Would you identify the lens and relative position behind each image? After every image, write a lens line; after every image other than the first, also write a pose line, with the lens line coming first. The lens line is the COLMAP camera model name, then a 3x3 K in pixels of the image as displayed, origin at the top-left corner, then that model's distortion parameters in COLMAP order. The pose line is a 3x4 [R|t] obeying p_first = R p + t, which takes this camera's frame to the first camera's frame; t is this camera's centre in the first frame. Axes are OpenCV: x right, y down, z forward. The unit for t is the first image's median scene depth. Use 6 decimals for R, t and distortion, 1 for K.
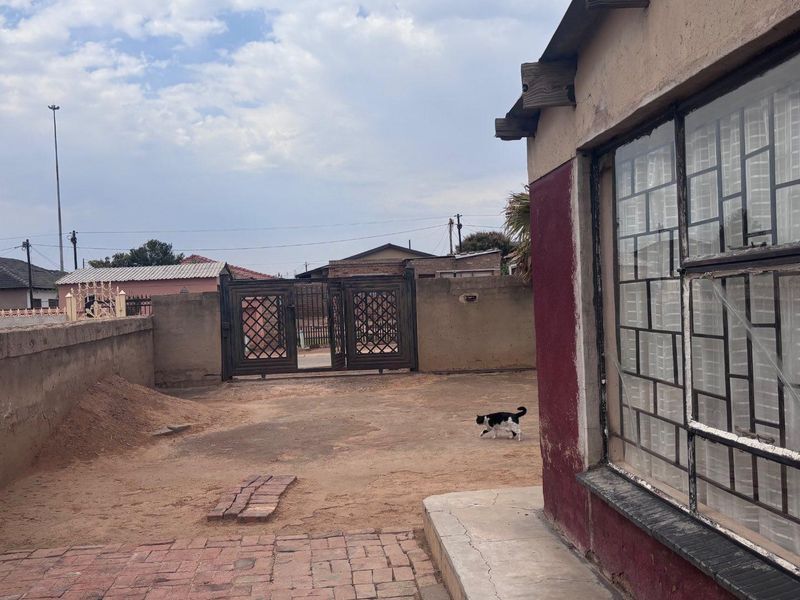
lens RADIAL K [[799.1, 0, 400.2], [0, 799.1, 303.7], [0, 0, 1]] dist [0.015559, 0.000000]
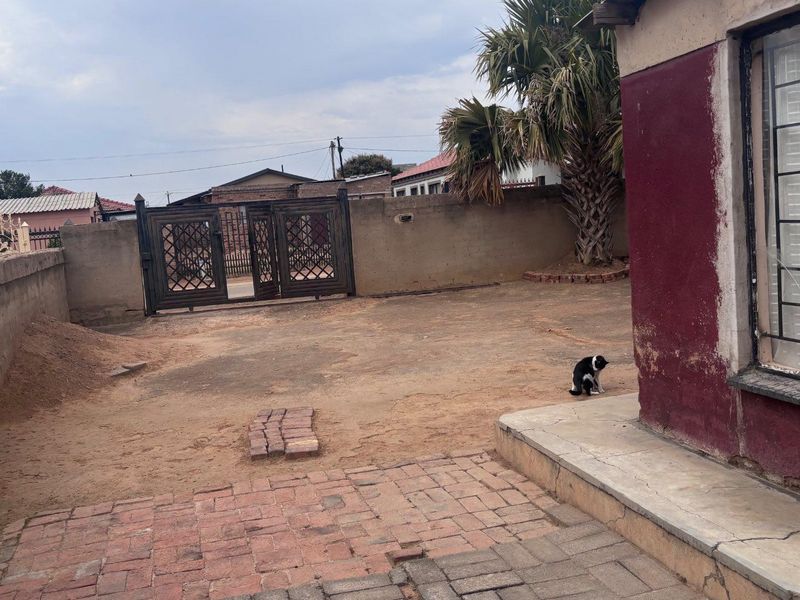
lens RADIAL K [[799.1, 0, 400.4], [0, 799.1, 298.0], [0, 0, 1]] dist [0.015559, 0.000000]
pose [[0.984470, -0.049569, 0.168410, -0.197875], [0.035325, 0.995622, 0.086544, 0.012235], [-0.171963, -0.079251, 0.981910, 0.081843]]
